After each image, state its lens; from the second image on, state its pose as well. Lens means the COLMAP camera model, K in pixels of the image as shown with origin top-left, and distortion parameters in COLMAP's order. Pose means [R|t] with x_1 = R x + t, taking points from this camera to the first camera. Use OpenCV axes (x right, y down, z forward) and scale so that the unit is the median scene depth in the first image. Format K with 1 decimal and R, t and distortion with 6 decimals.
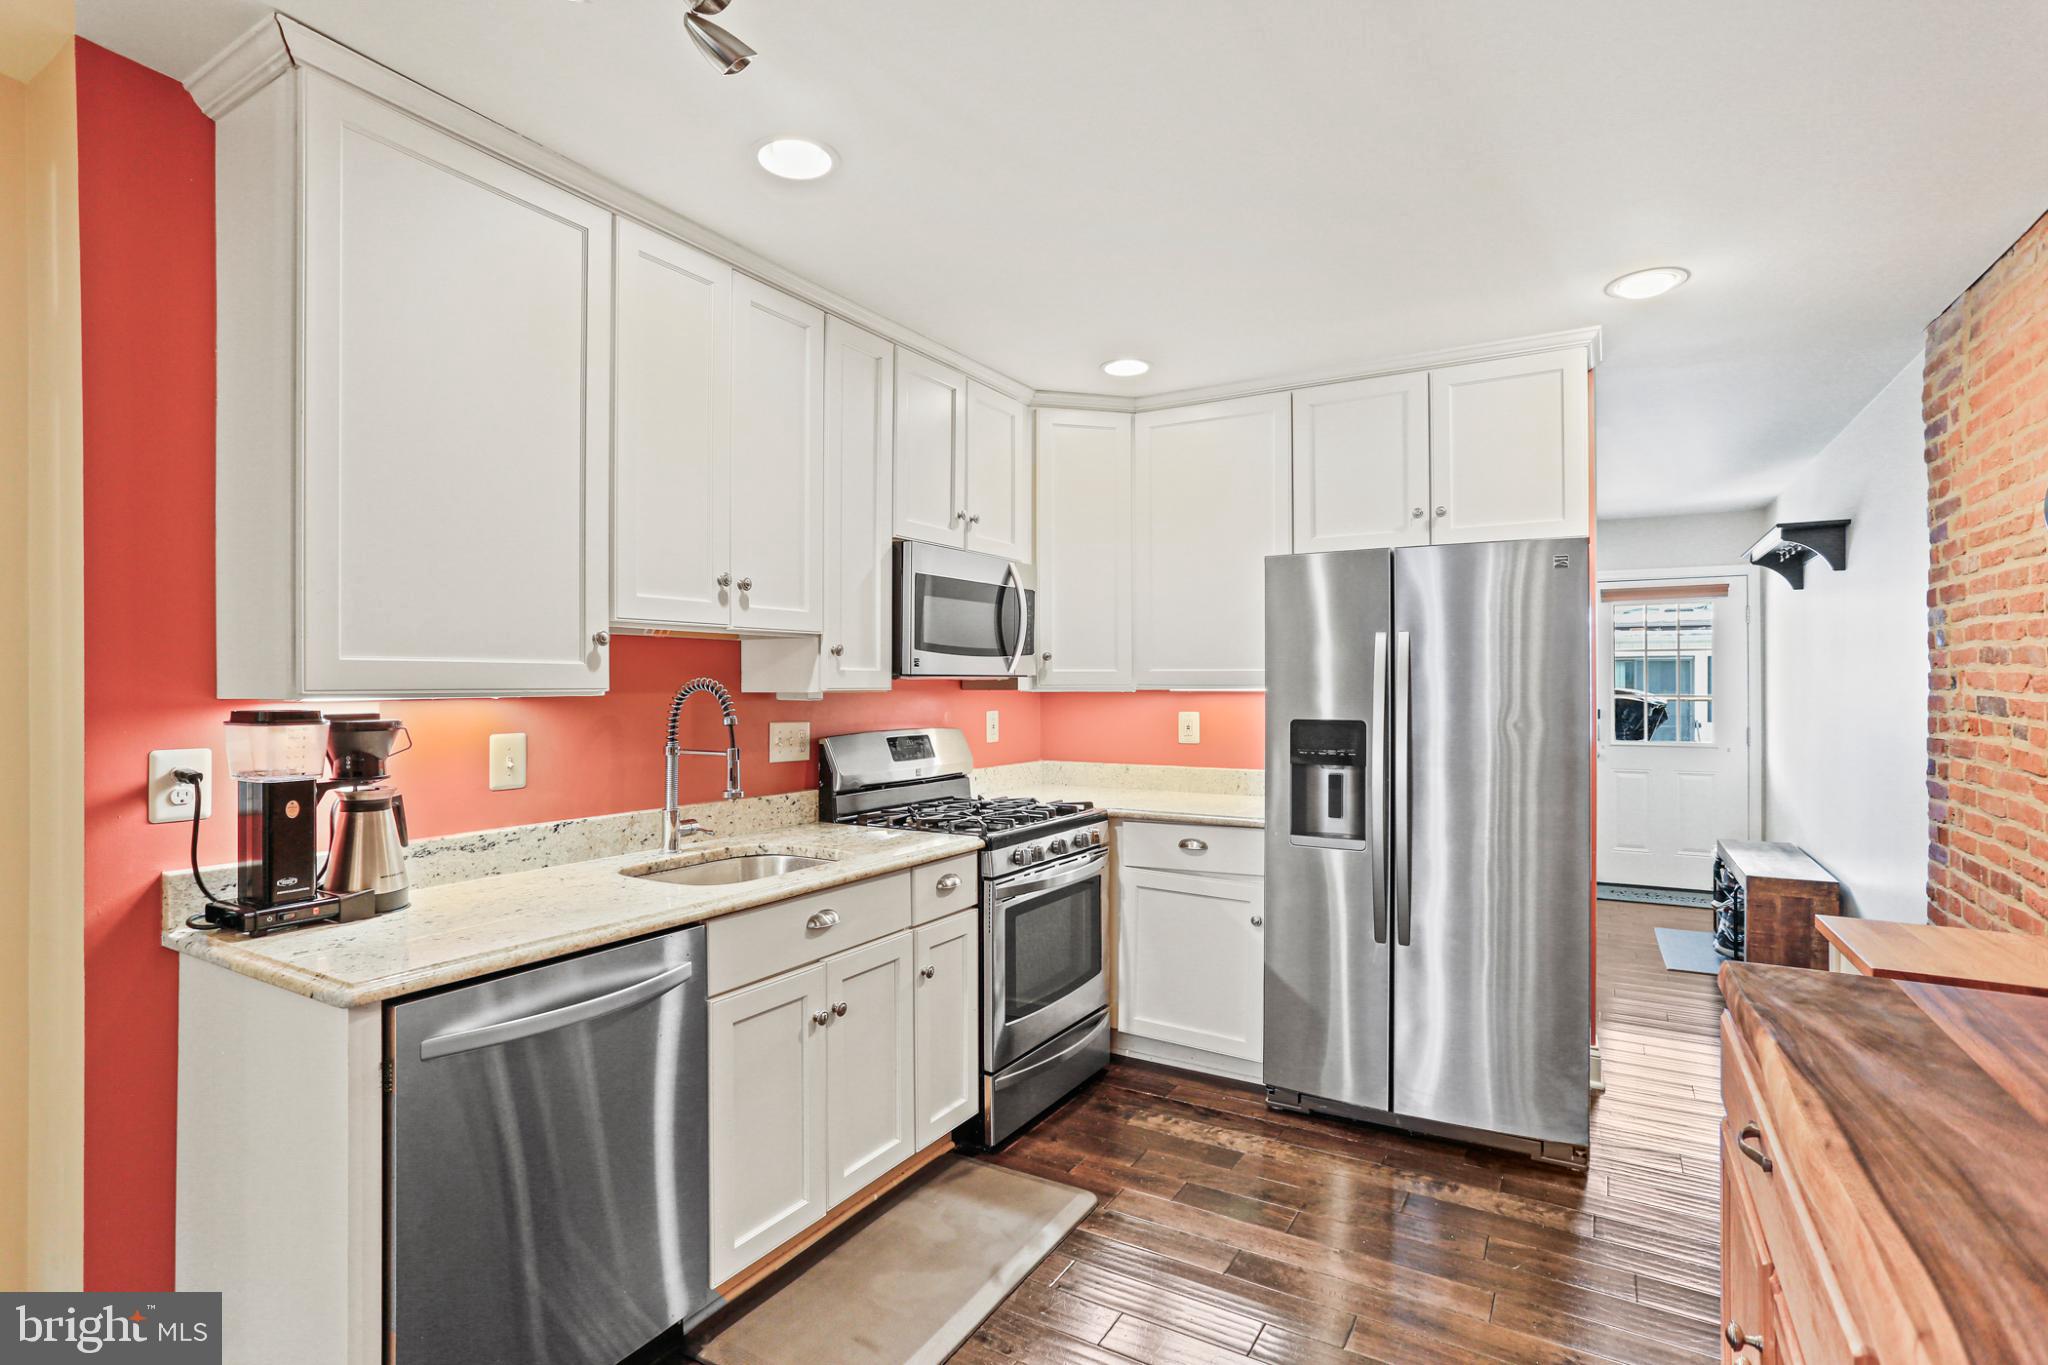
lens RADIAL K [[988.1, 0, 1014.2], [0, 988.1, 684.5], [0, 0, 1]] dist [-0.056793, 0.027667]
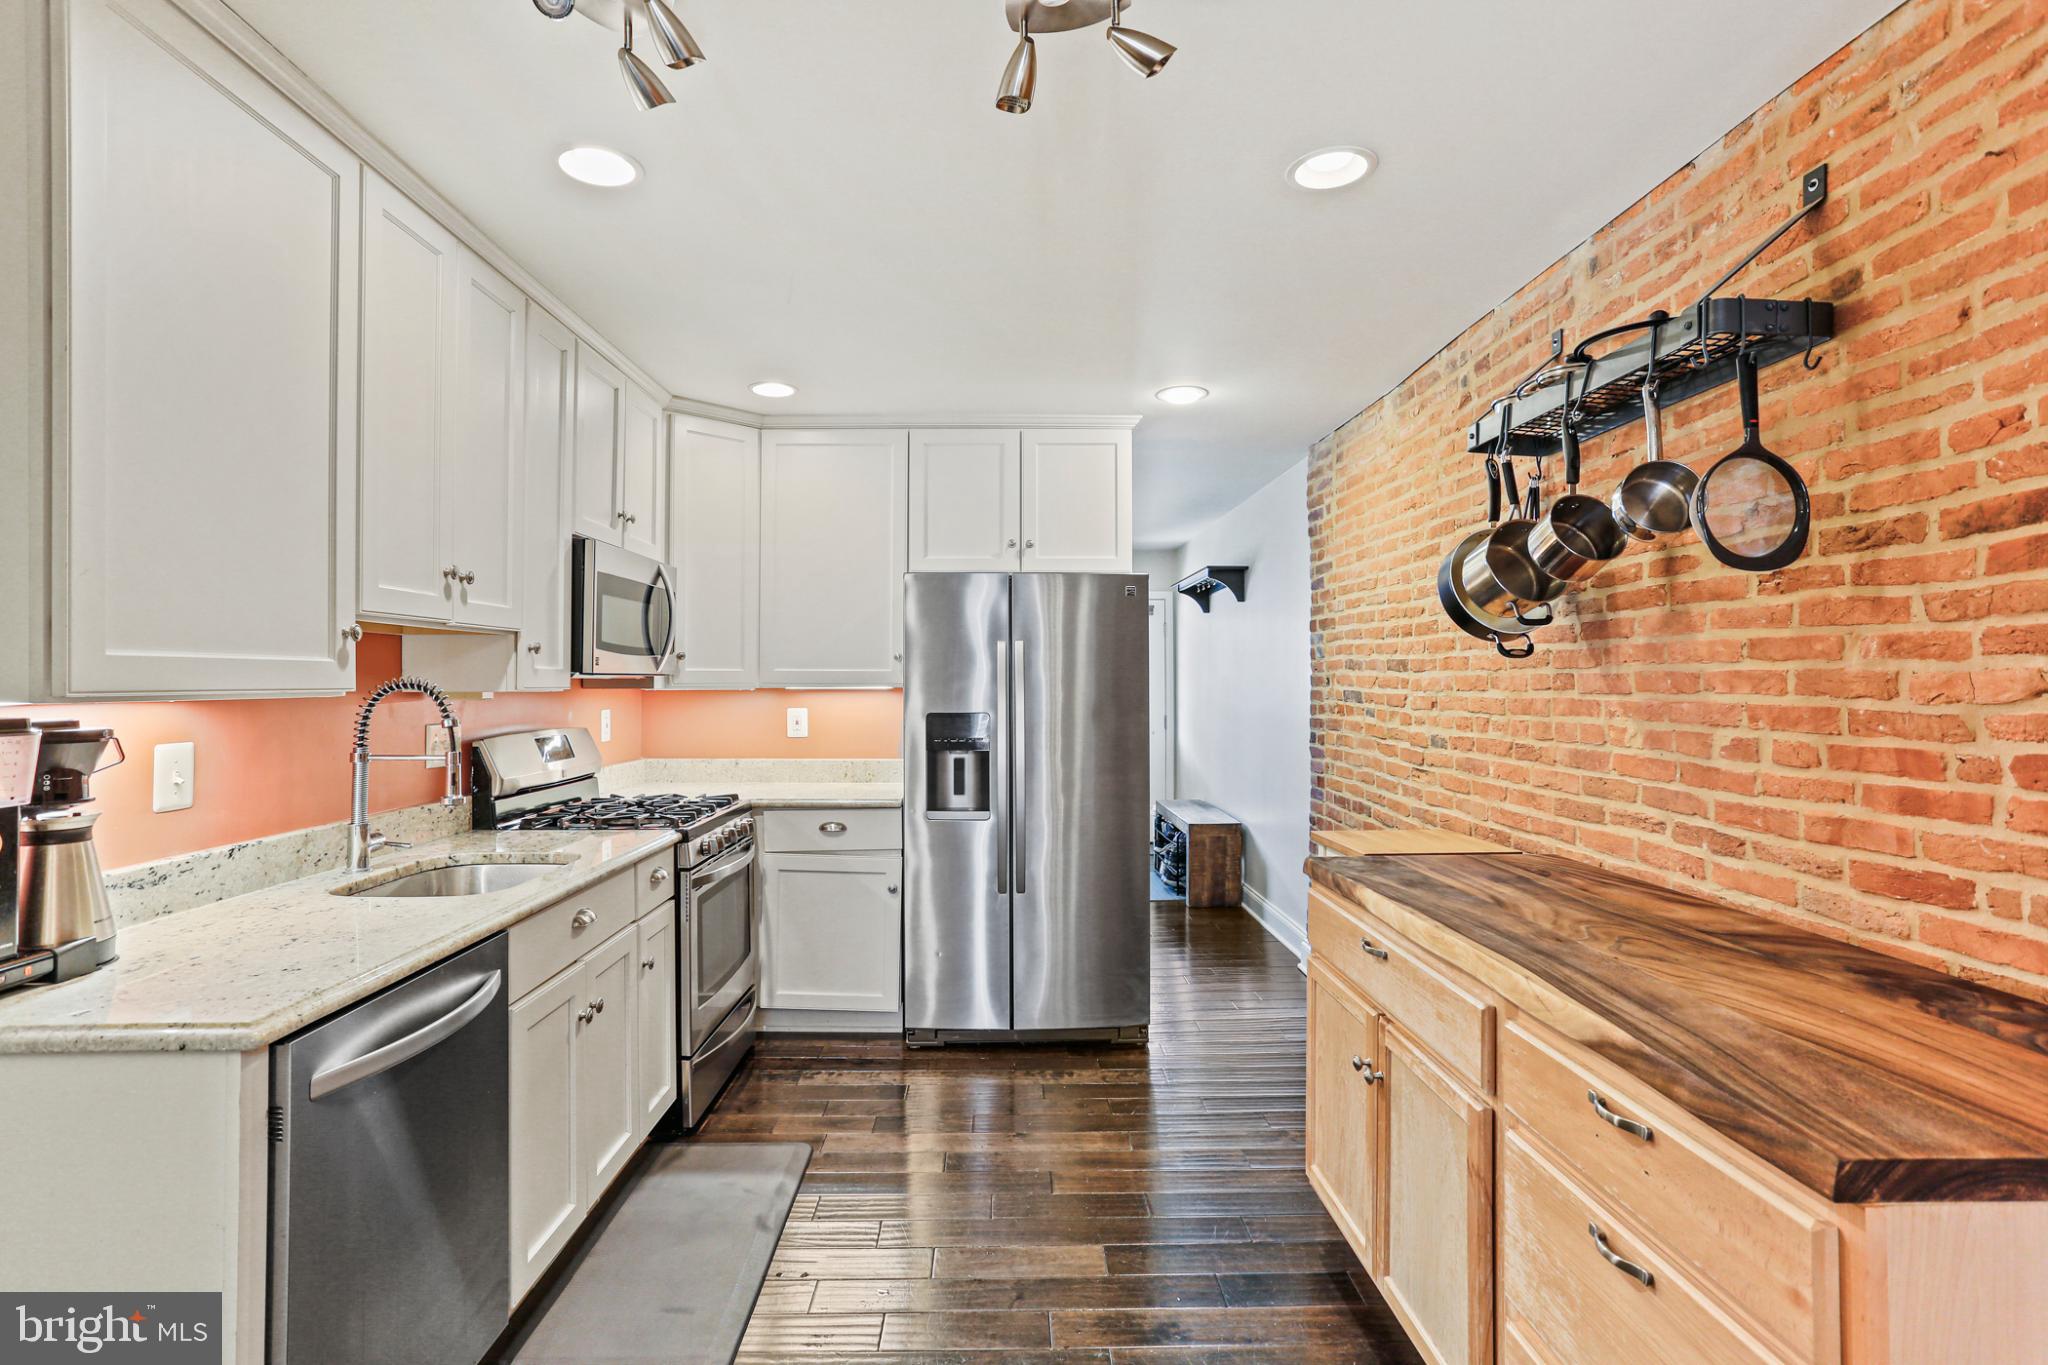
lens RADIAL K [[988.1, 0, 1022.3], [0, 988.1, 671.9], [0, 0, 1]] dist [-0.056793, 0.027667]
pose [[0.842245, 0.005512, 0.539067, -0.284065], [-0.000151, 0.999950, -0.009988, -0.001874], [-0.539095, 0.008331, 0.842204, -0.063793]]
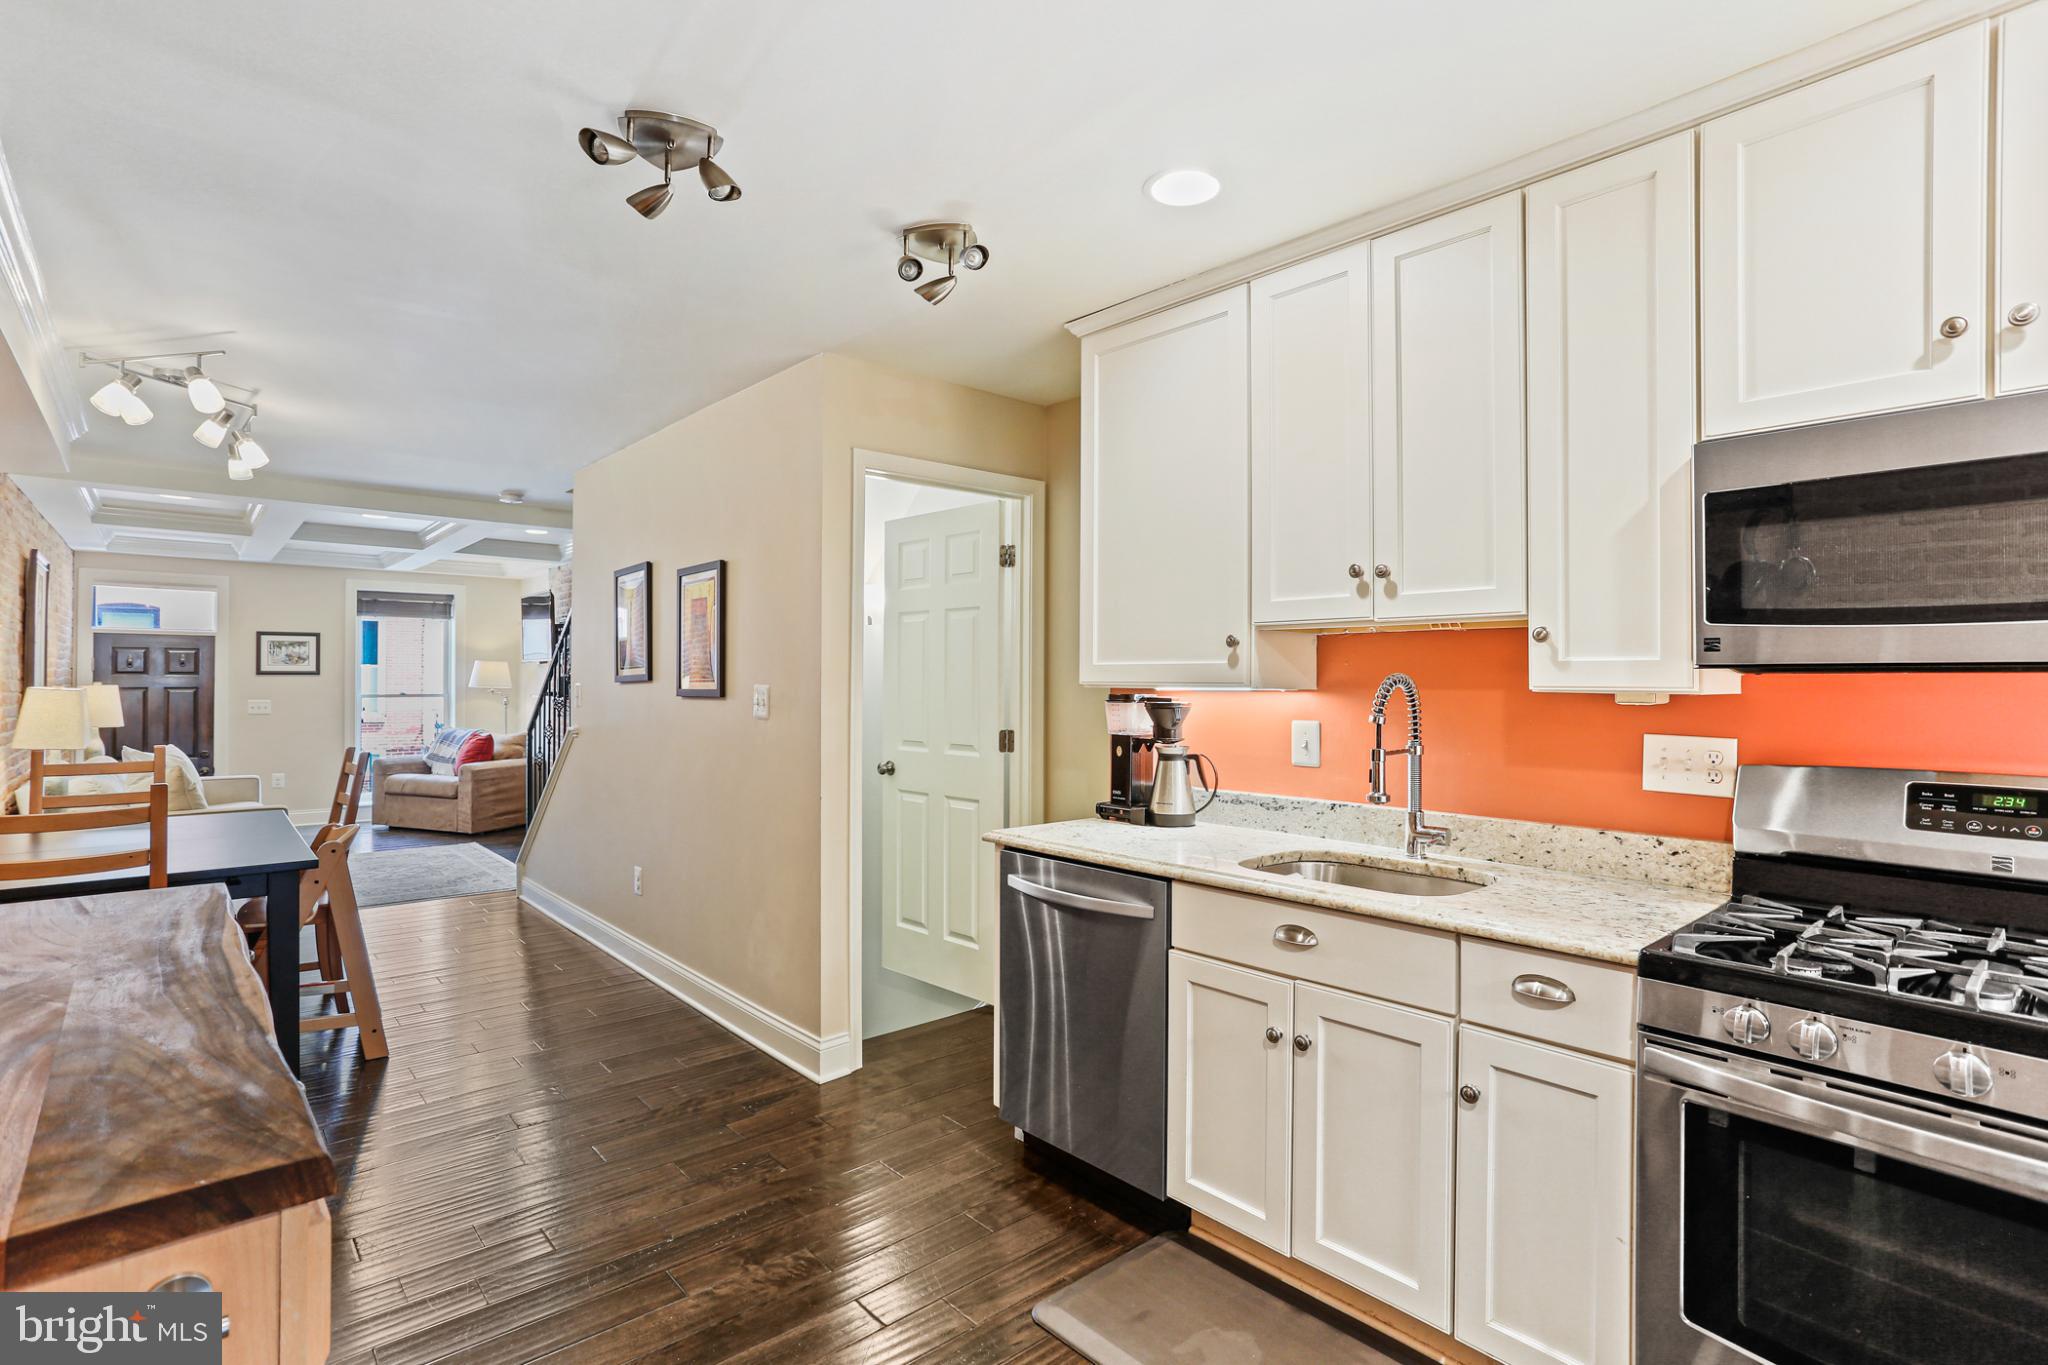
lens RADIAL K [[988.1, 0, 1010.3], [0, 988.1, 670.2], [0, 0, 1]] dist [-0.056793, 0.027667]
pose [[-0.298655, -0.008350, -0.954325, 0.610574], [-0.004959, 0.999962, -0.007198, -0.001140], [0.954348, 0.002583, -0.298685, 0.817529]]
